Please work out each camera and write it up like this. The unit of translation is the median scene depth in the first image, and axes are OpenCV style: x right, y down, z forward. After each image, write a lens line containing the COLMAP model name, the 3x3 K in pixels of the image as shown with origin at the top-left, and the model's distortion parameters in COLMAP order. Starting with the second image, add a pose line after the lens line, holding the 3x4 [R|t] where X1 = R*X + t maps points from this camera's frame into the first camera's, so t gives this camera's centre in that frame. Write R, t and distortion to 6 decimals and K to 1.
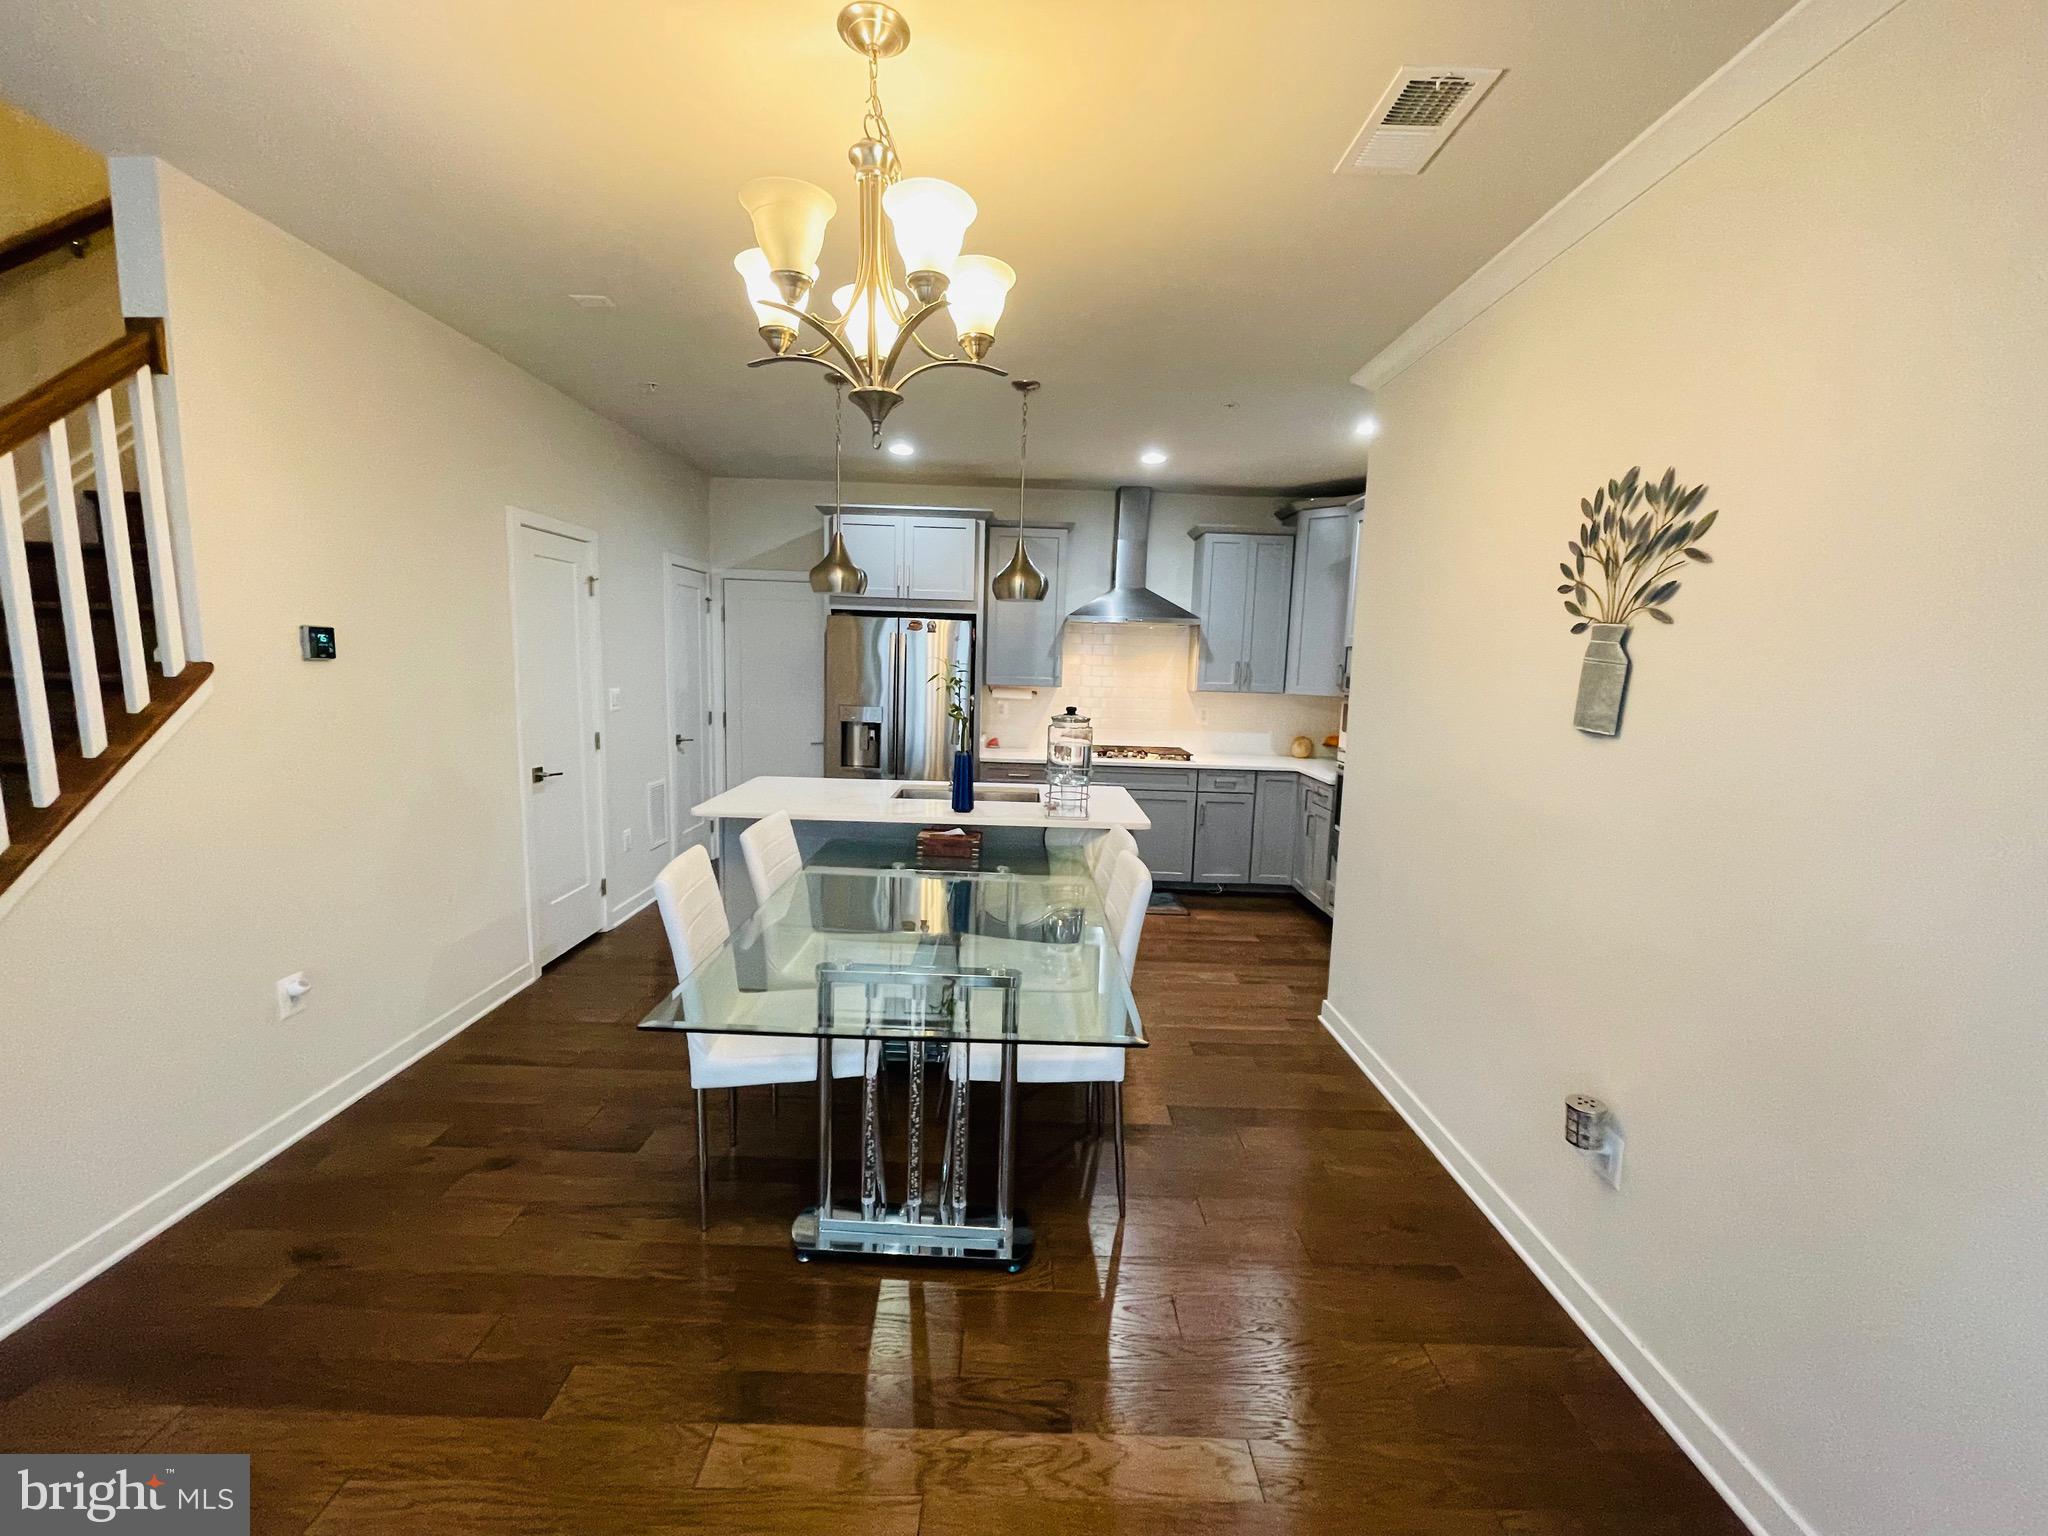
lens RADIAL K [[818.8, 0, 1016.3], [0, 818.8, 765.3], [0, 0, 1]] dist [-0.000151, 0.000091]
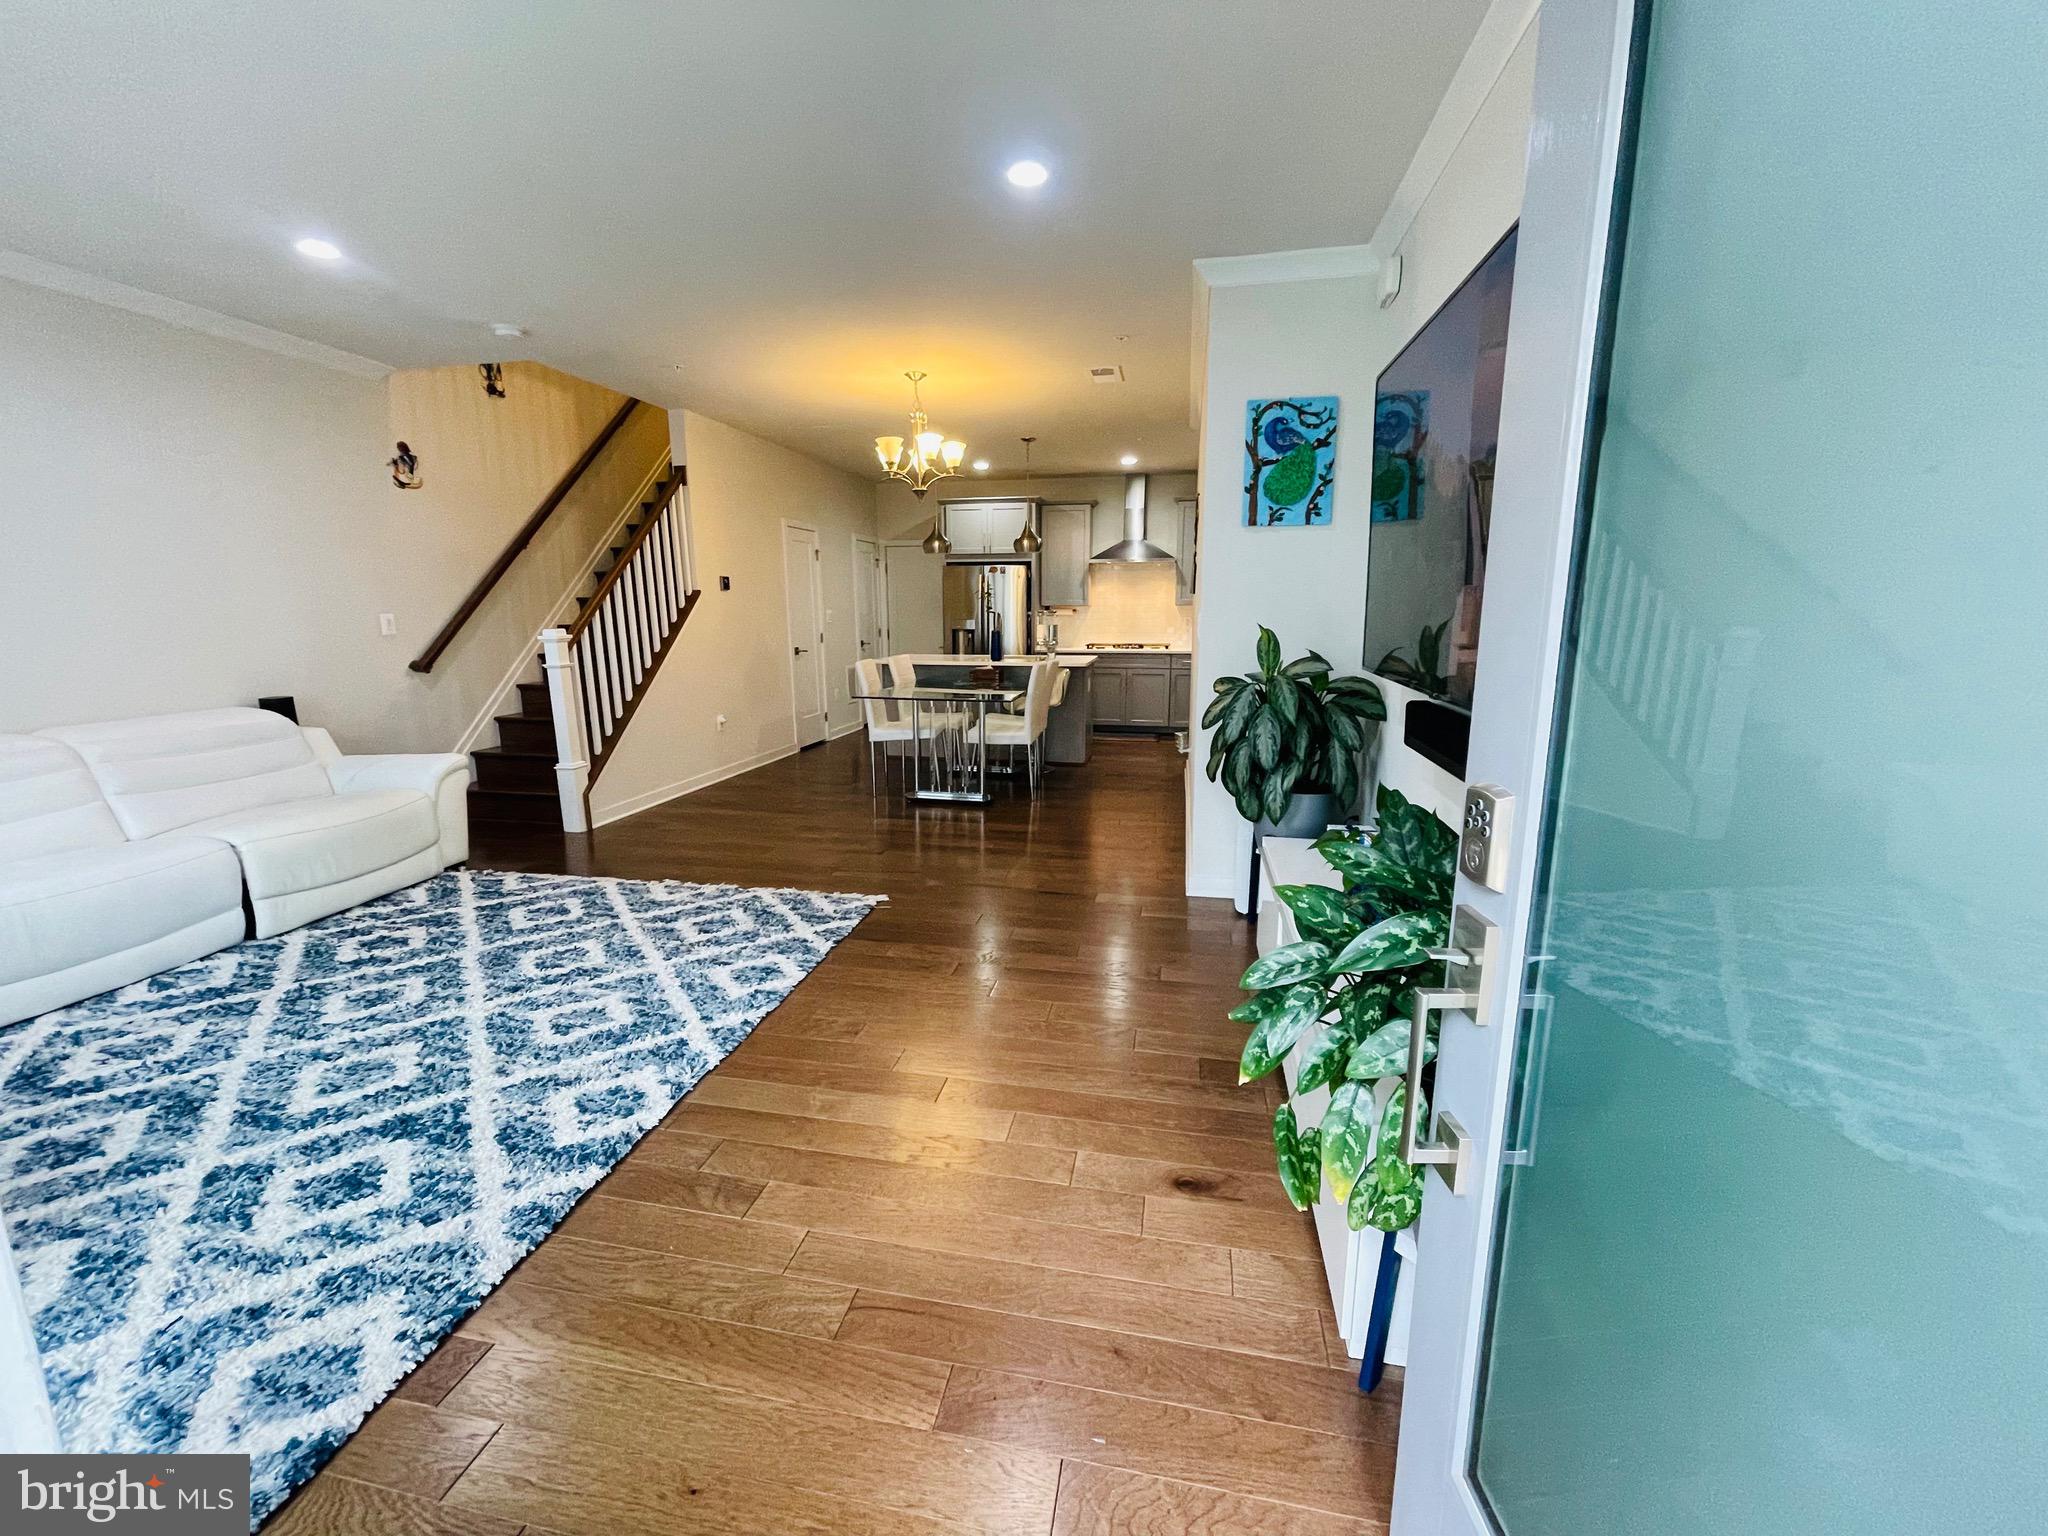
lens RADIAL K [[818.8, 0, 1023.3], [0, 818.8, 769.3], [0, 0, 1]] dist [-0.000151, 0.000091]
pose [[0.980592, 0.005204, -0.195991, 0.617224], [0.006582, 0.998210, 0.059438, 0.318525], [0.195949, -0.059574, 0.978803, -1.508897]]
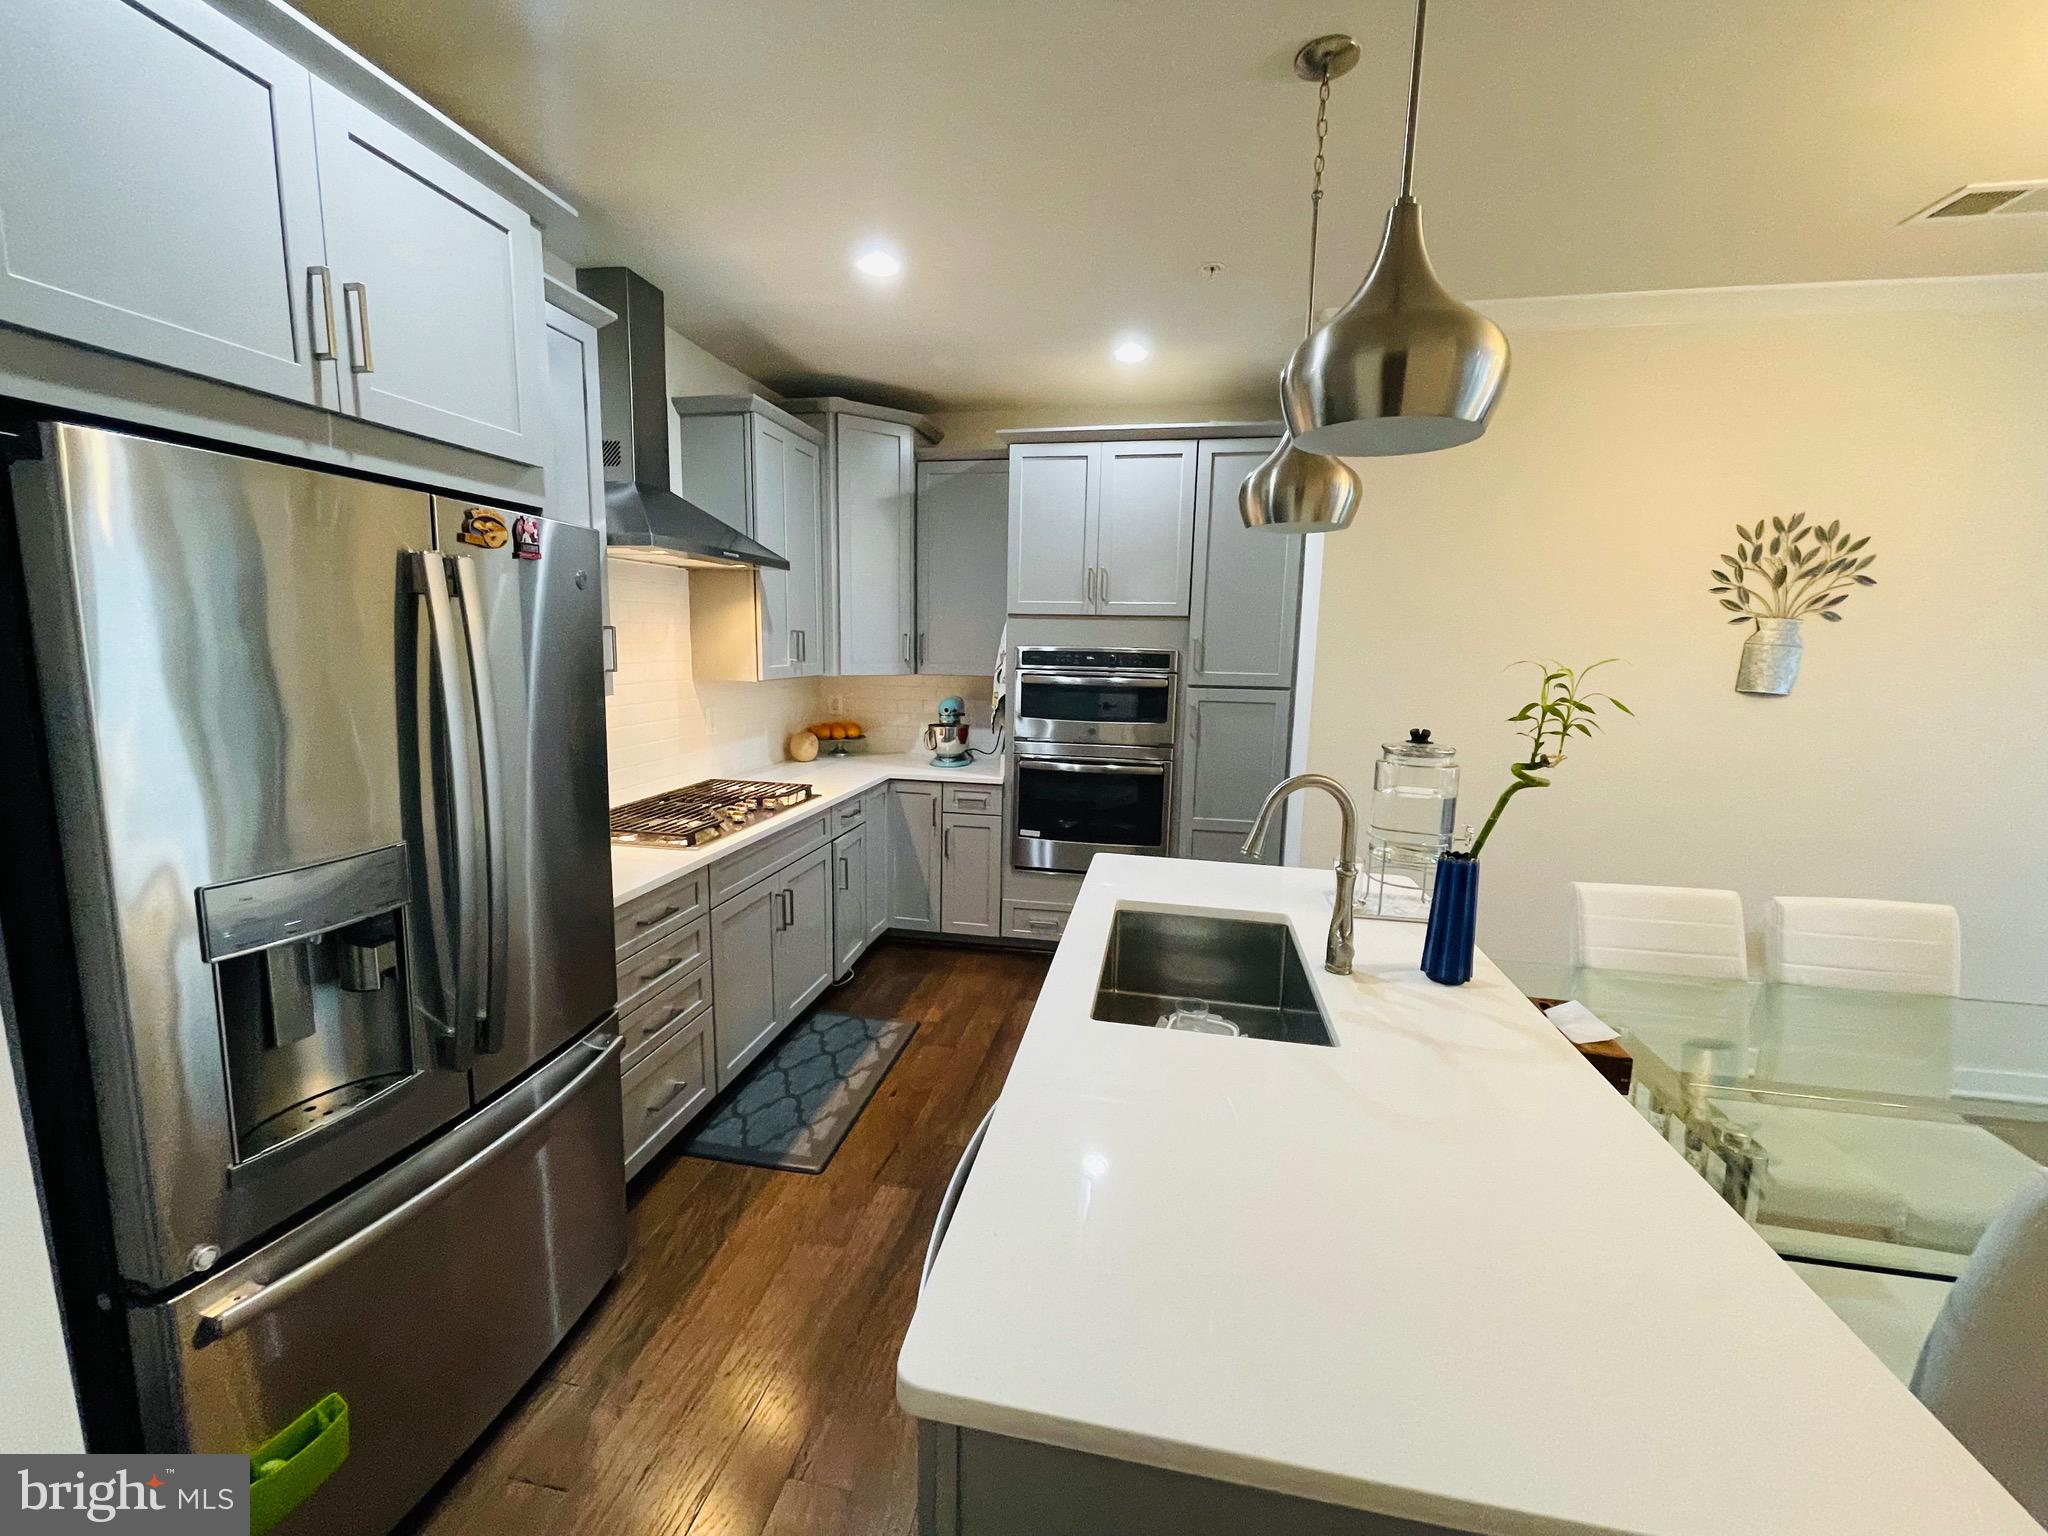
lens RADIAL K [[818.8, 0, 1023.2], [0, 818.8, 770.8], [0, 0, 1]] dist [-0.000151, 0.000091]
pose [[0.186595, -0.183460, 0.965155, -0.906059], [0.117081, 0.979561, 0.163563, -0.279197], [-0.975436, 0.082481, 0.204260, 1.872211]]
